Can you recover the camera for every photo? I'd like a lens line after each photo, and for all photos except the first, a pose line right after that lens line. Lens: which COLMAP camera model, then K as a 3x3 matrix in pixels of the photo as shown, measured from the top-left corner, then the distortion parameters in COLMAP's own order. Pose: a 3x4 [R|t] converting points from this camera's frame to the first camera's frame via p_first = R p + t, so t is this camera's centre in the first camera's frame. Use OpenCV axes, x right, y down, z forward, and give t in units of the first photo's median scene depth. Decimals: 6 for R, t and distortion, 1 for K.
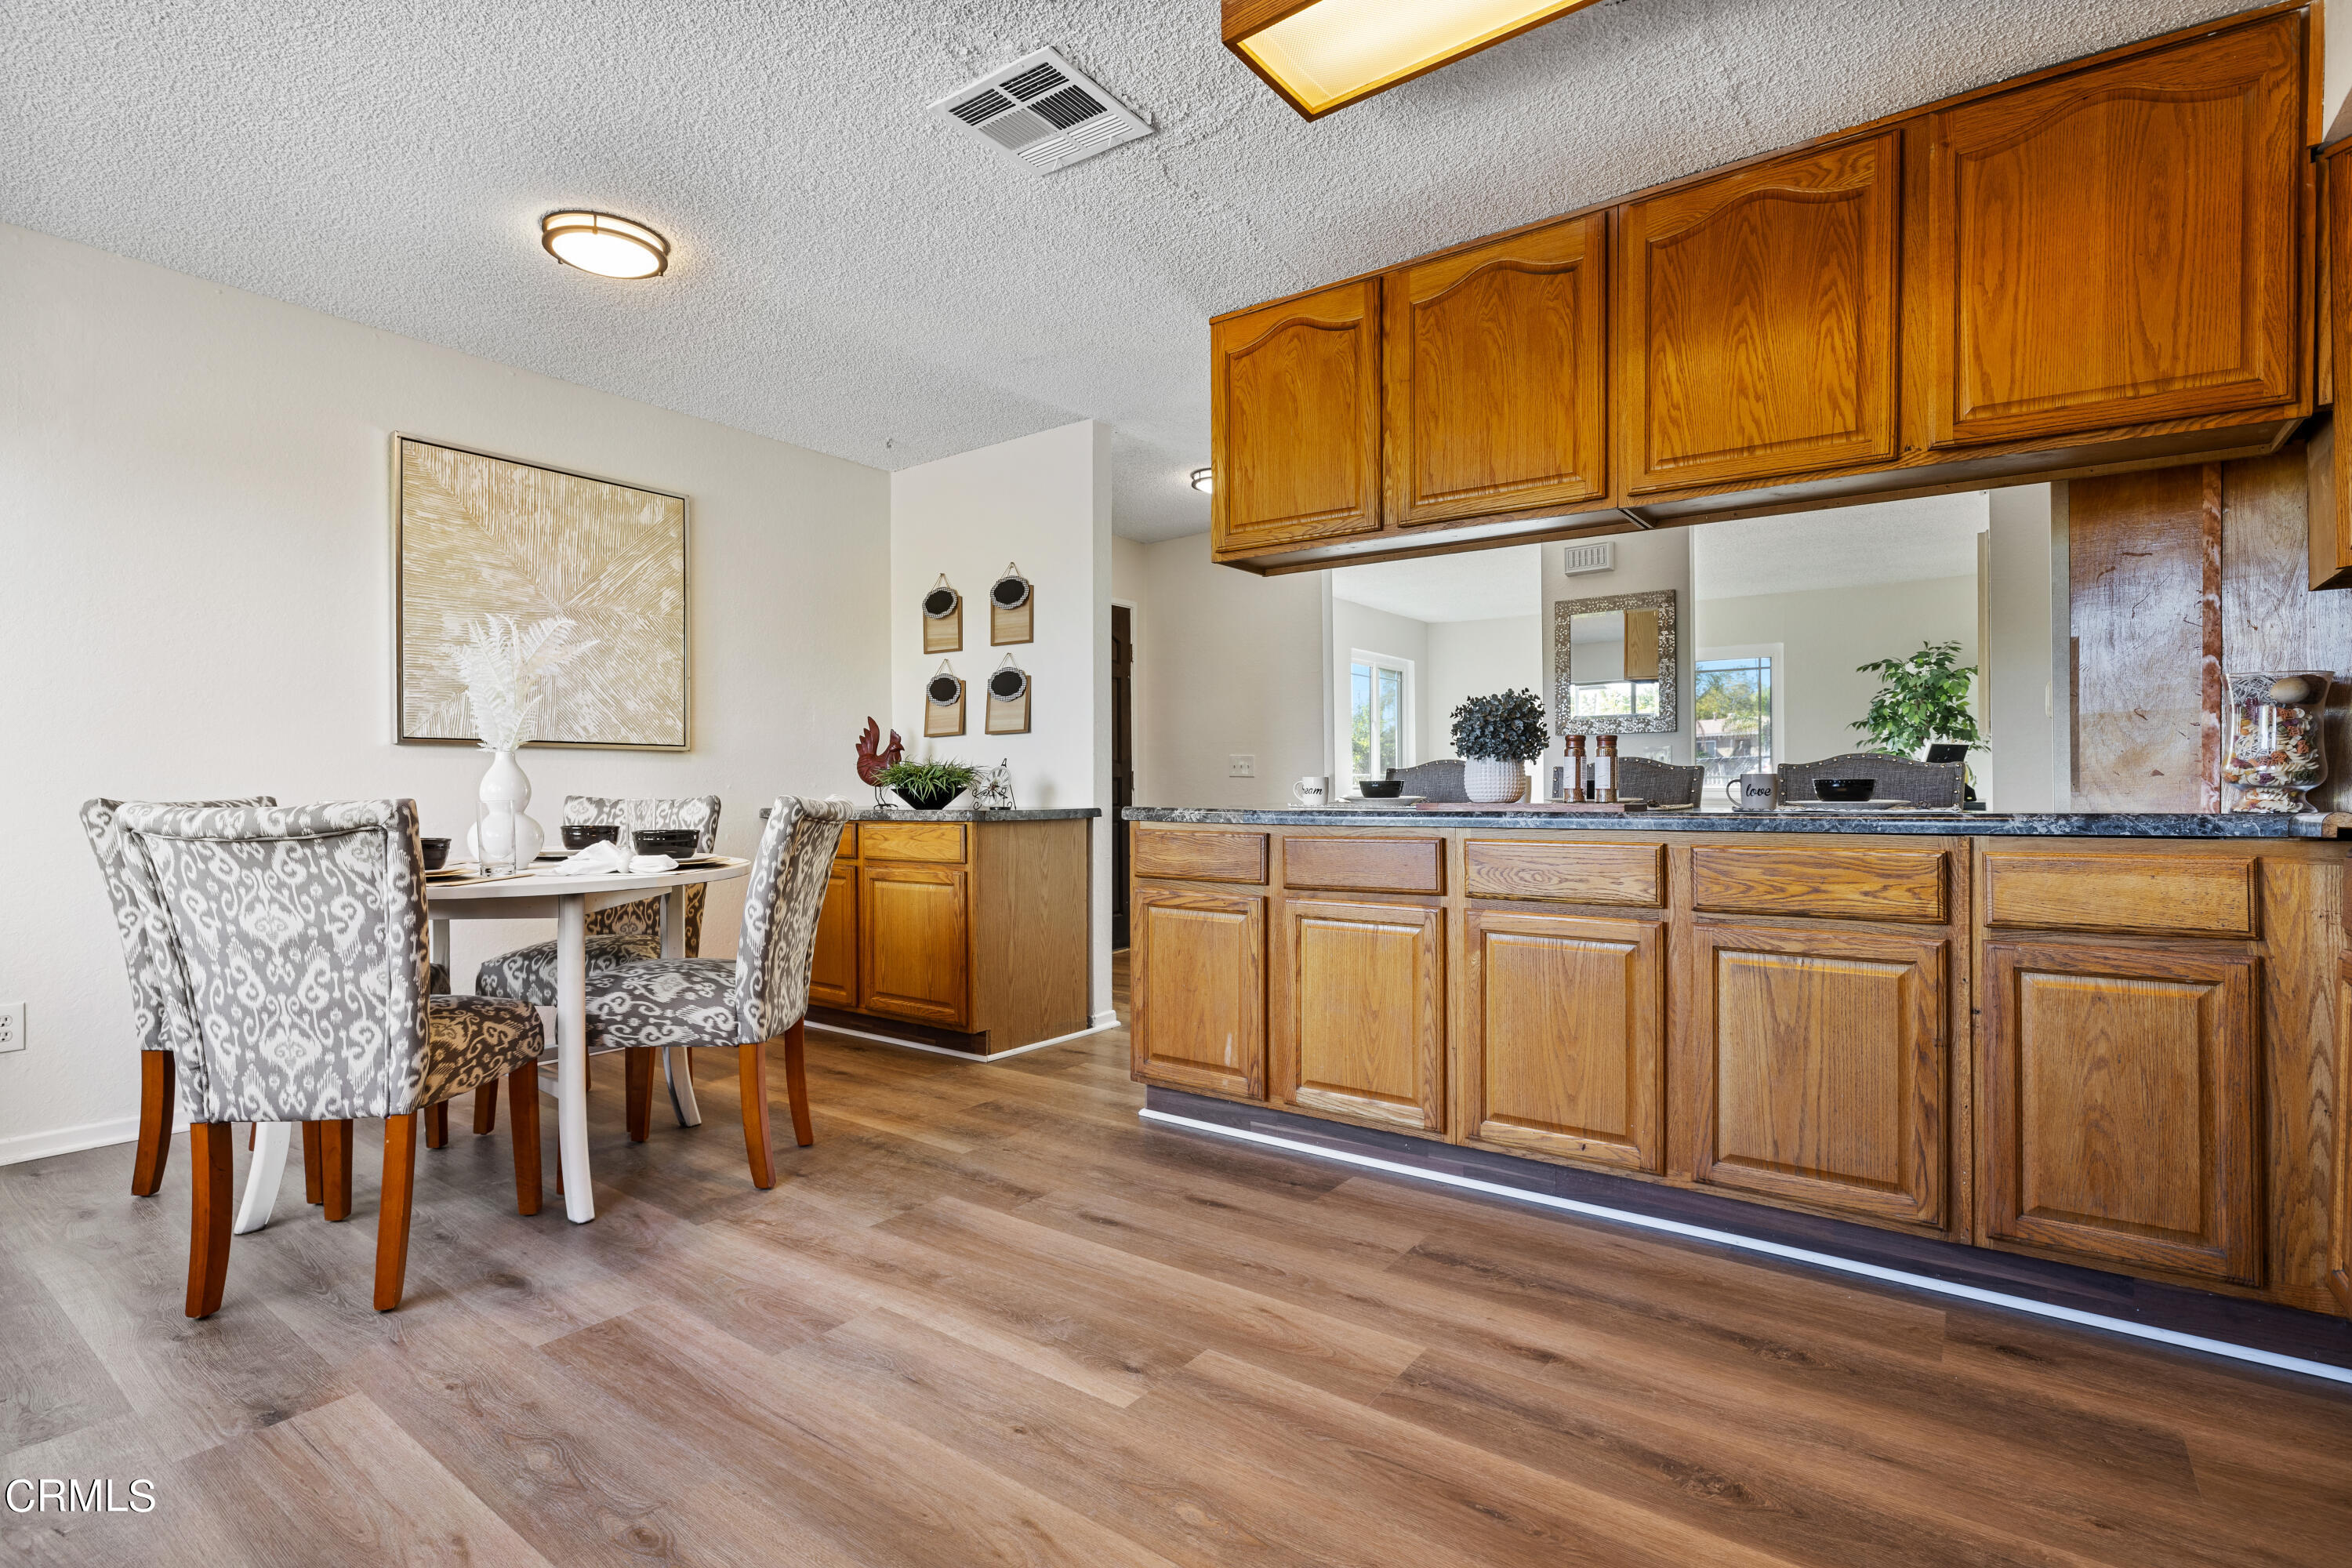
lens RADIAL K [[1116.4, 0, 1165.2], [0, 1116.4, 785.7], [0, 0, 1]] dist [-0.009284, 0.001683]
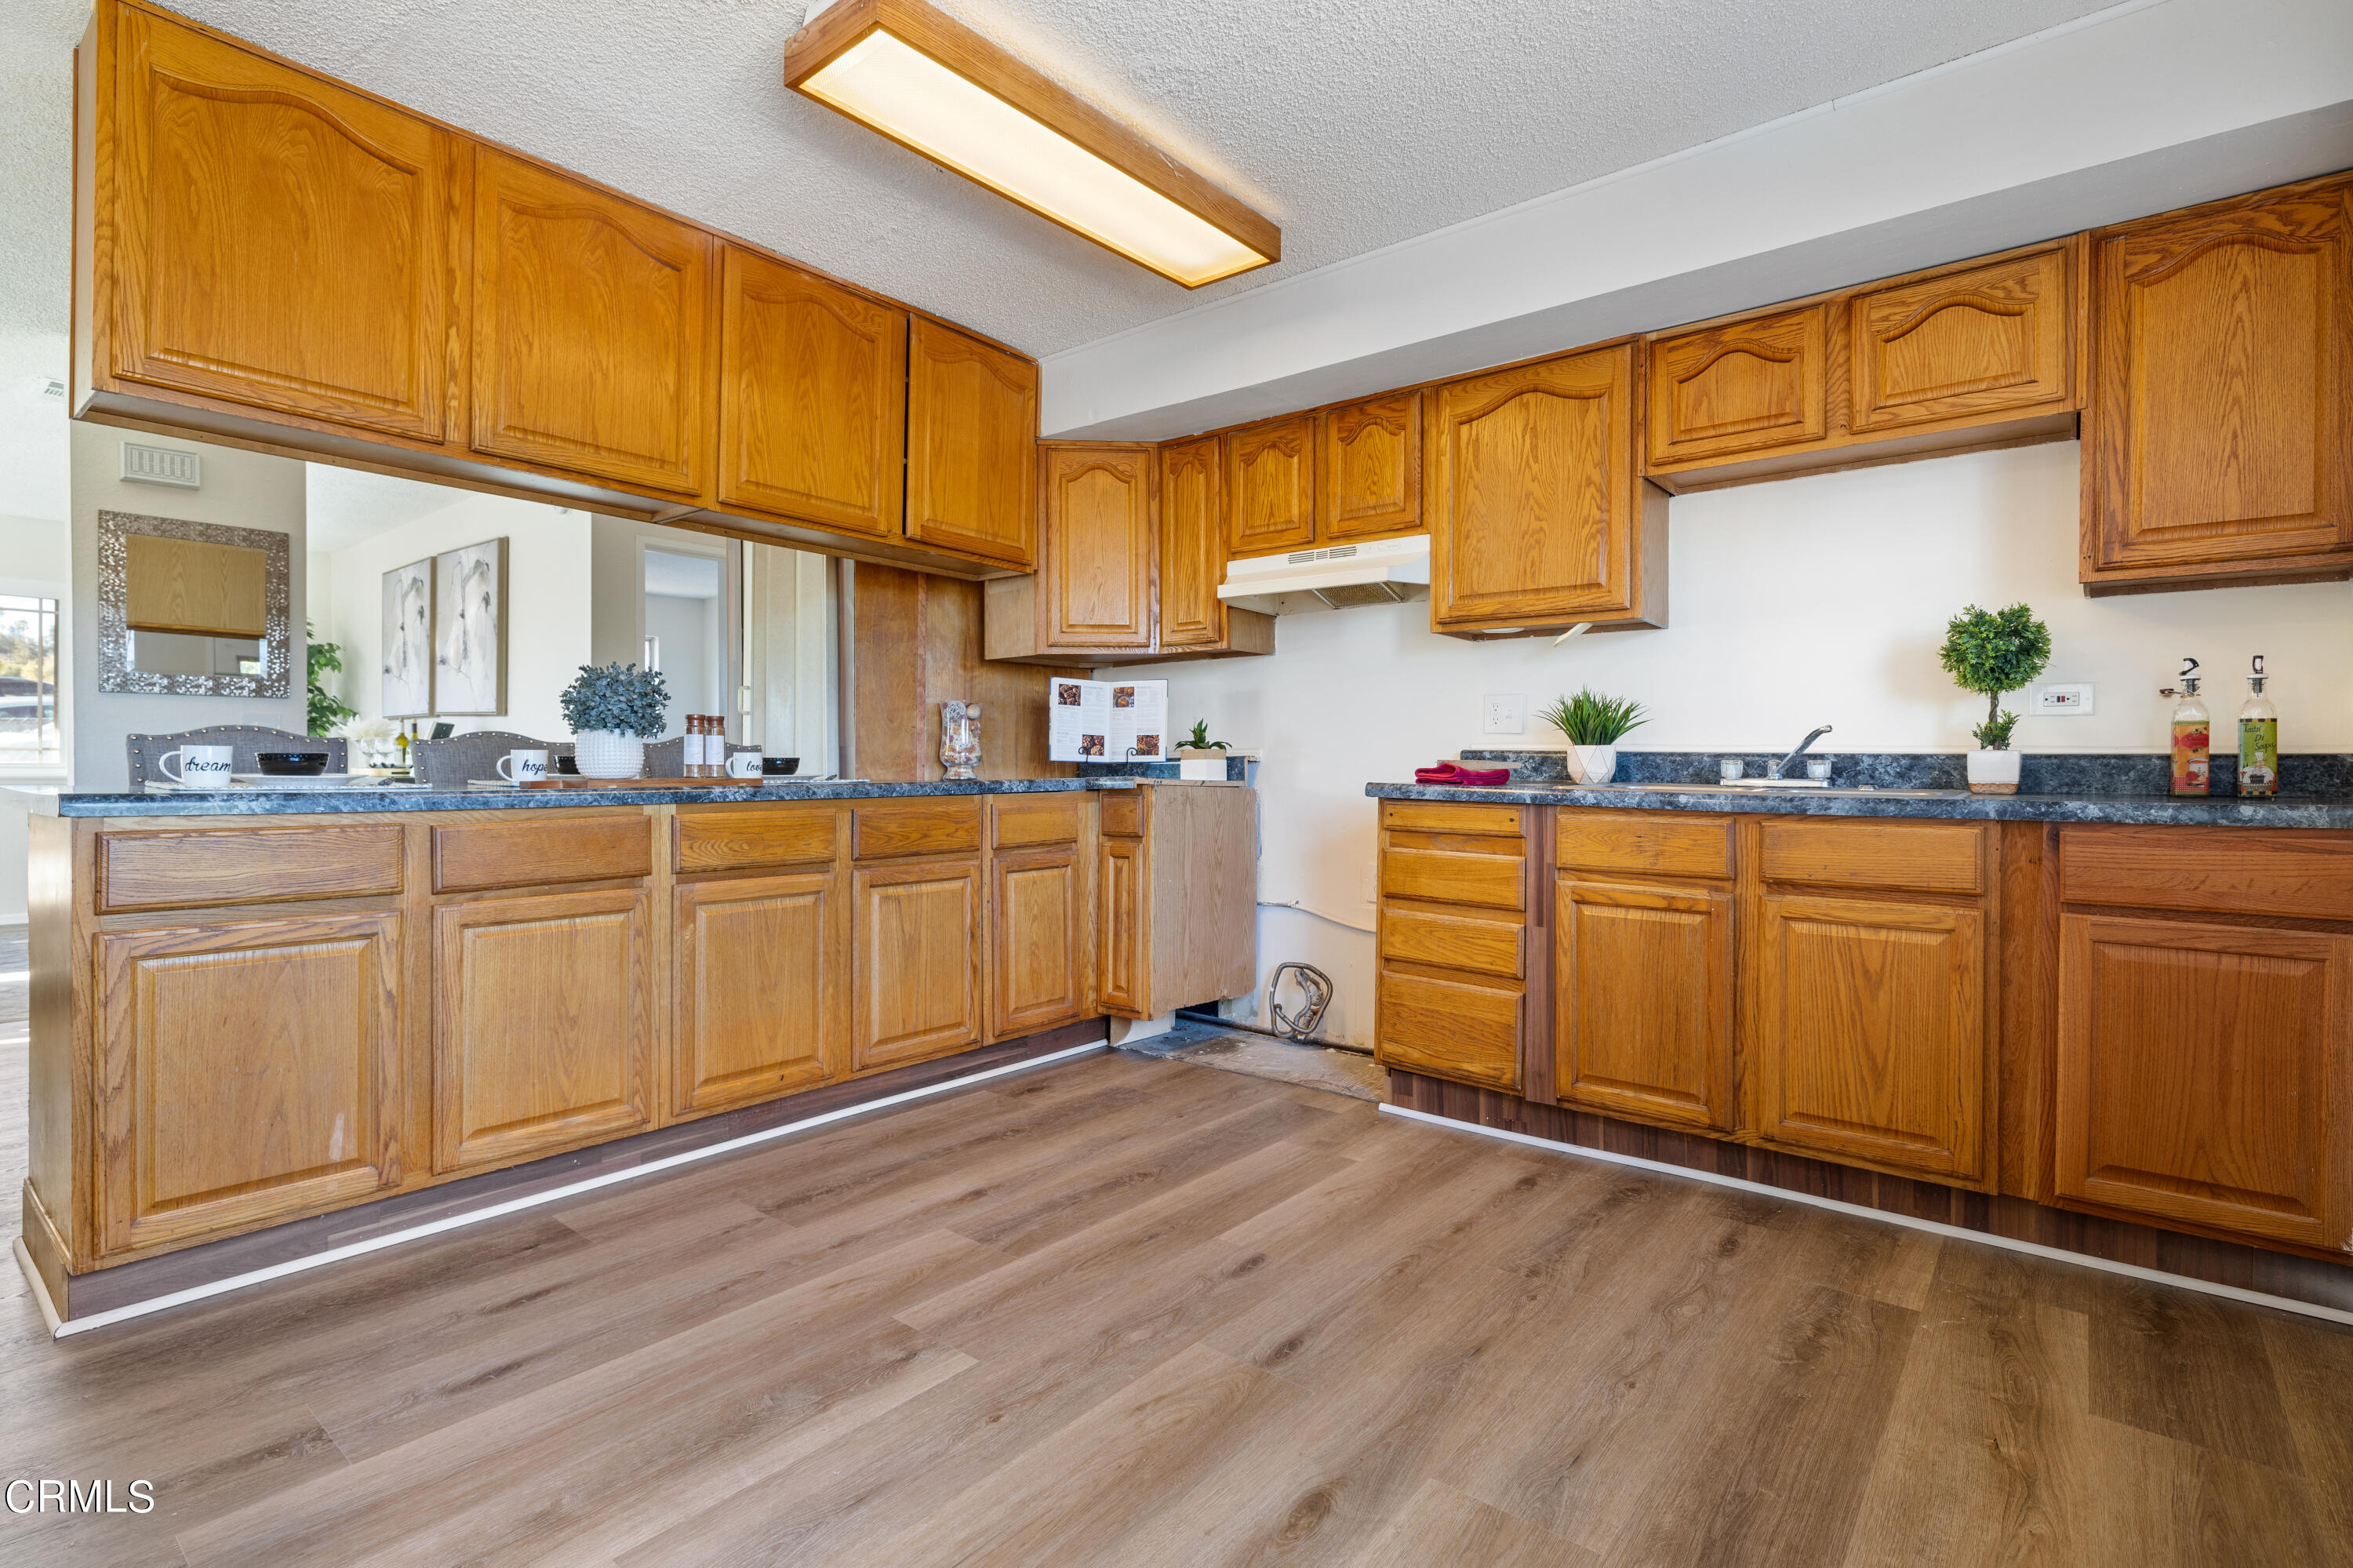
lens RADIAL K [[1116.9, 0, 1180.6], [0, 1116.9, 770.8], [0, 0, 1]] dist [-0.009284, 0.001683]
pose [[0.039730, -0.002406, 0.999208, -0.695851], [-0.004271, 0.999988, 0.002578, 0.004139], [-0.999201, -0.004370, 0.039719, 0.506345]]
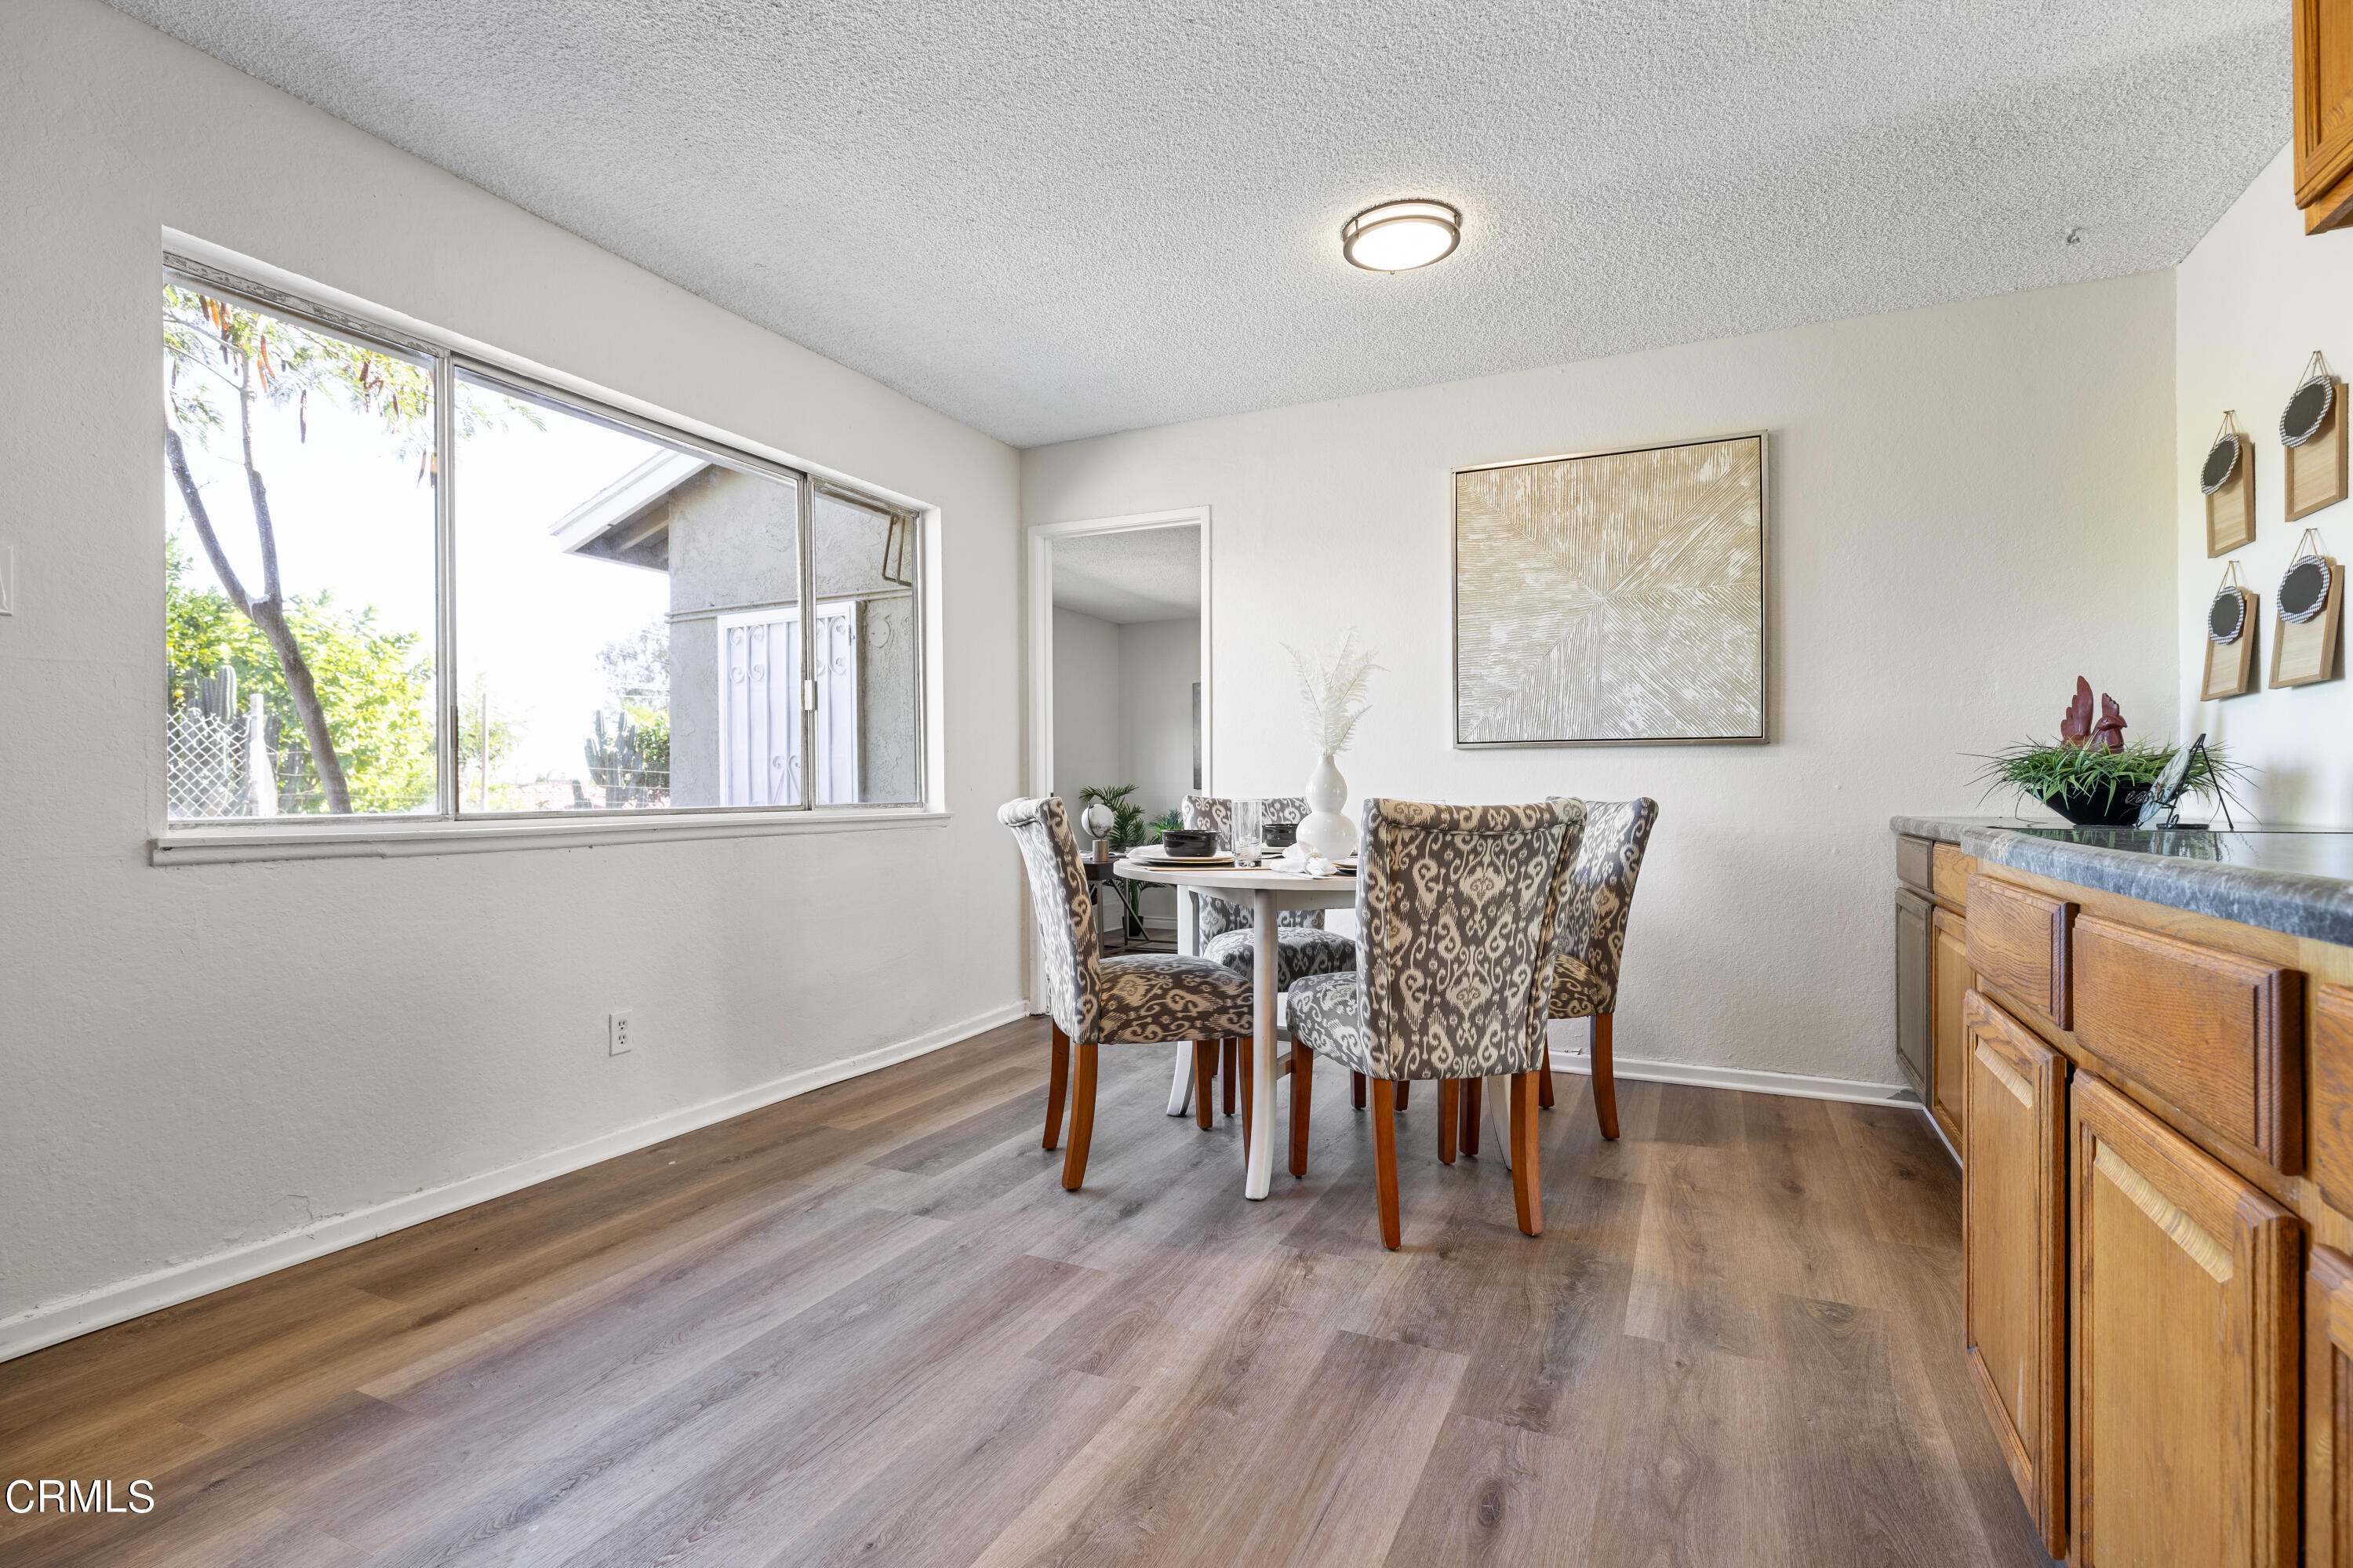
lens RADIAL K [[1116.9, 0, 1172.6], [0, 1116.9, 793.6], [0, 0, 1]] dist [-0.009284, 0.001683]
pose [[0.190627, 0.007156, -0.981636, 0.471510], [0.003084, 0.999964, 0.007889, -0.002912], [0.981658, -0.004531, 0.190598, 0.673883]]
